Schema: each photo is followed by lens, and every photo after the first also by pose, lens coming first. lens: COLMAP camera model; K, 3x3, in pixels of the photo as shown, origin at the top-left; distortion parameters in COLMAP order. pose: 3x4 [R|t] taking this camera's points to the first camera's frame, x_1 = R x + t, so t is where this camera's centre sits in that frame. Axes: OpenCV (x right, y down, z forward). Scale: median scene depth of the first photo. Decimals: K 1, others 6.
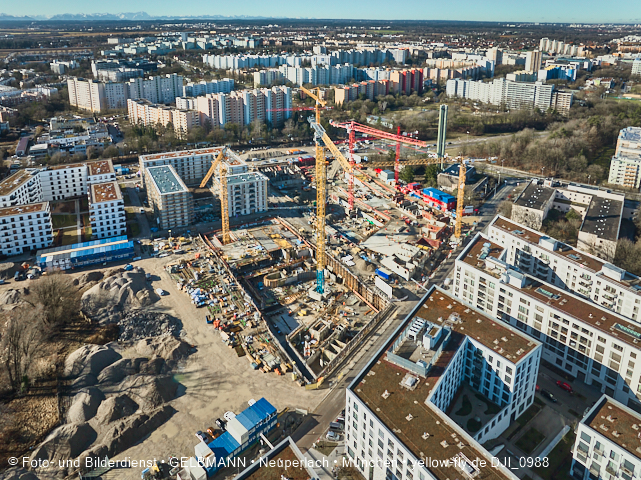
lens RADIAL K [[456.6, 0, 316.5], [0, 456.6, 135.4], [0, 0, 1]] dist [-0.041563, 0.006217]
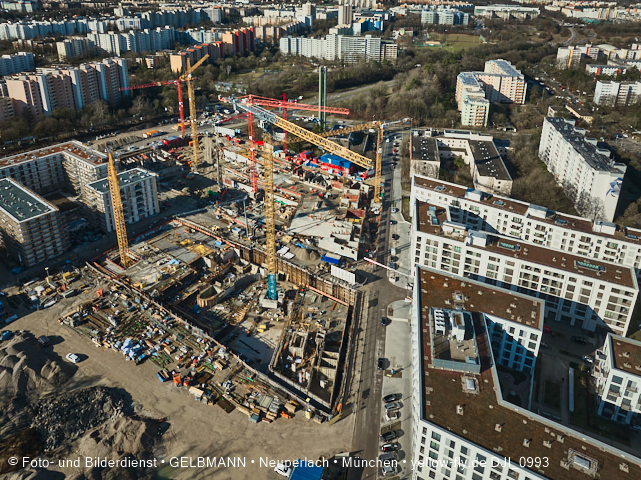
lens RADIAL K [[455.7, 0, 312.0], [0, 455.7, 137.1], [0, 0, 1]] dist [-0.040849, 0.006526]
pose [[0.910401, -0.138094, 0.389999, -0.203409], [0.101437, 0.988383, 0.113182, -0.045811], [-0.401098, -0.063481, 0.913833, 0.184739]]
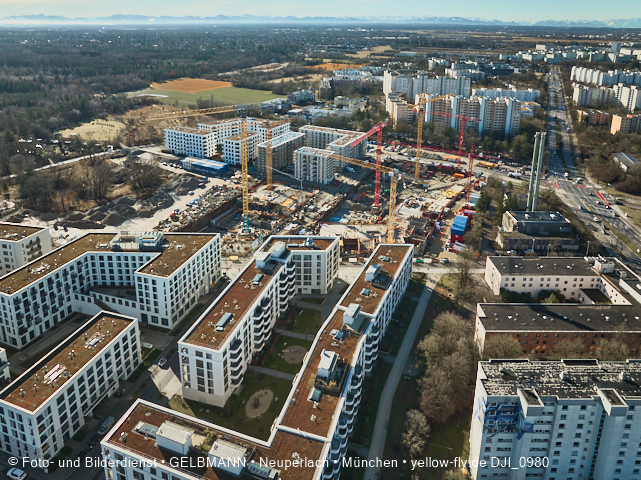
lens RADIAL K [[462.8, 0, 320.5], [0, 462.8, 134.3], [0, 0, 1]] dist [-0.036377, 0.004787]
pose [[0.589511, 0.198756, -0.782926, 1.025323], [-0.213812, 0.973079, 0.086037, -0.077231], [0.778949, 0.116680, 0.616137, 0.305609]]
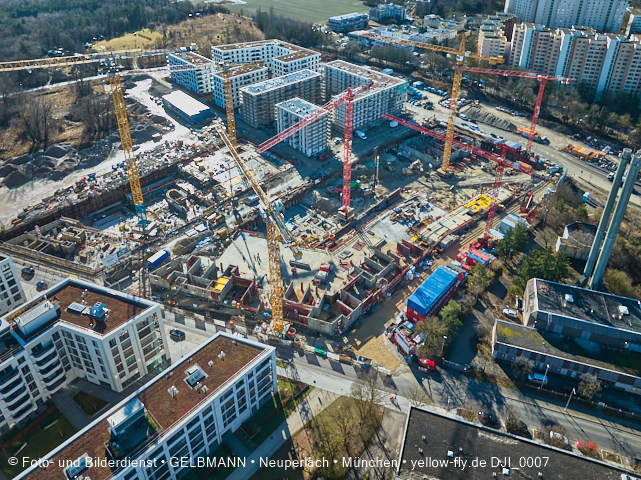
lens RADIAL K [[463.0, 0, 322.6], [0, 463.0, 143.2], [0, 0, 1]] dist [-0.030924, 0.001412]
pose [[0.299746, 0.430457, -0.851386, 0.798461], [-0.239255, 0.897819, 0.369699, -0.230915], [0.923531, 0.092883, 0.372107, 0.904595]]
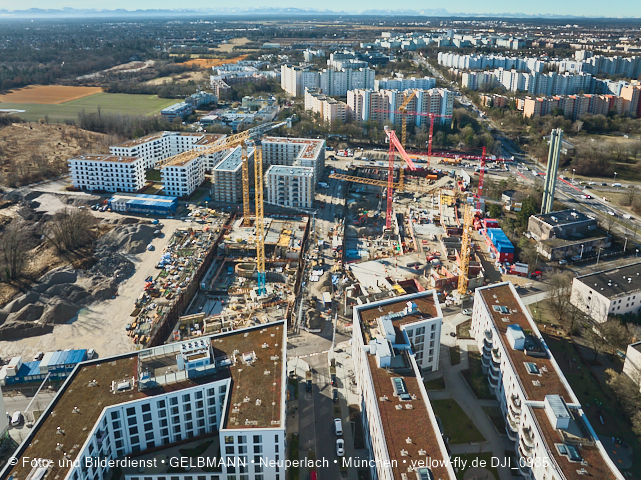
lens RADIAL K [[460.0, 0, 319.9], [0, 460.0, 134.6], [0, 0, 1]] dist [-0.036913, 0.005686]
pose [[0.823164, 0.148137, -0.548139, 0.561127], [-0.146766, 0.988072, 0.046626, -0.054692], [0.548508, 0.042067, 0.835086, 0.217715]]
